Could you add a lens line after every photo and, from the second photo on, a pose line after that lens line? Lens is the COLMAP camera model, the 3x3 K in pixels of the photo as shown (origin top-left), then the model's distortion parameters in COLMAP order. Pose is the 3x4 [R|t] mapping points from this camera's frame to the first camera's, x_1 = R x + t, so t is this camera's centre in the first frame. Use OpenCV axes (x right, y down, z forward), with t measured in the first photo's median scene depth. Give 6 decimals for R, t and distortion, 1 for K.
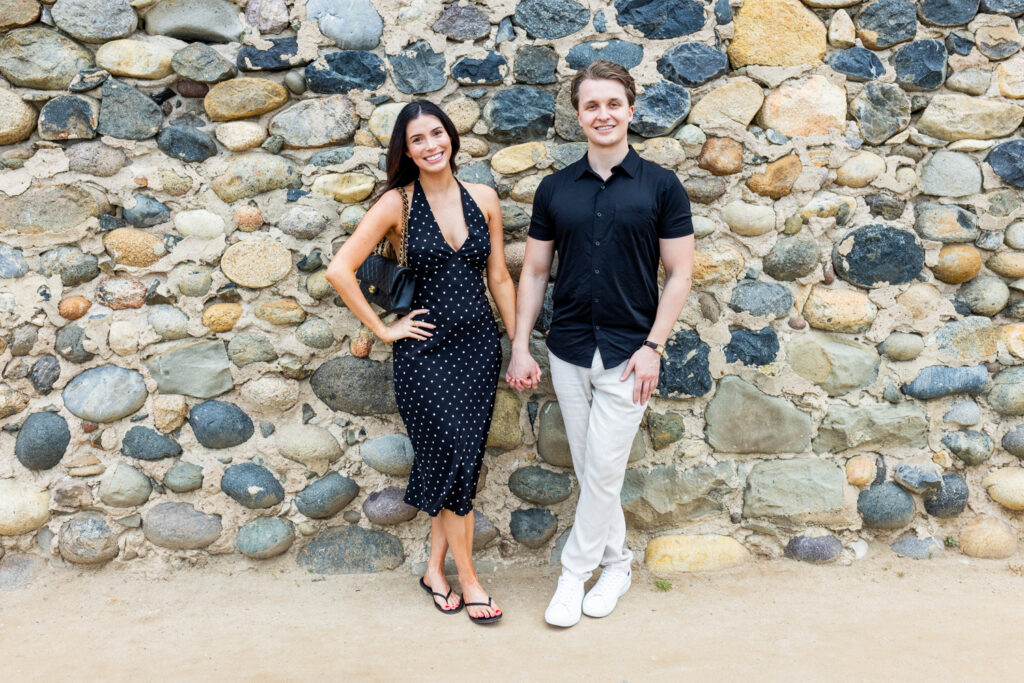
lens RADIAL K [[1002.5, 0, 511.7], [0, 1002.5, 340.2], [0, 0, 1]] dist [-0.003698, 0.000000]
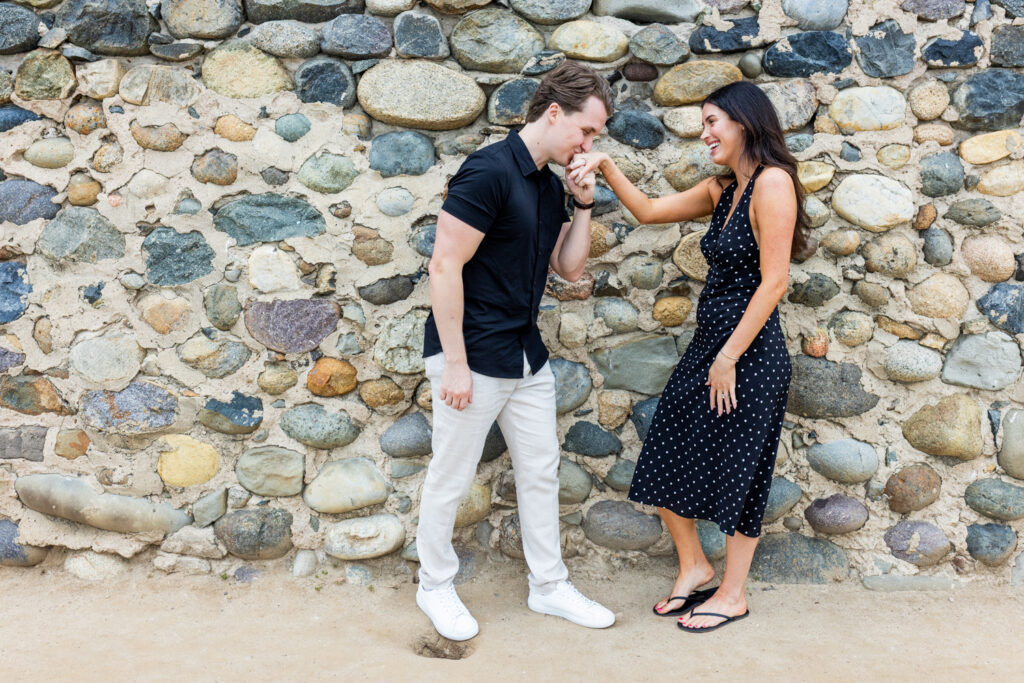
lens RADIAL K [[1002.5, 0, 512.8], [0, 1002.5, 338.8], [0, 0, 1]] dist [-0.003698, 0.000000]
pose [[0.993997, 0.027945, -0.105777, -0.336377], [-0.025760, 0.999427, 0.021966, -0.013609], [0.106330, -0.019109, 0.994147, 0.028734]]
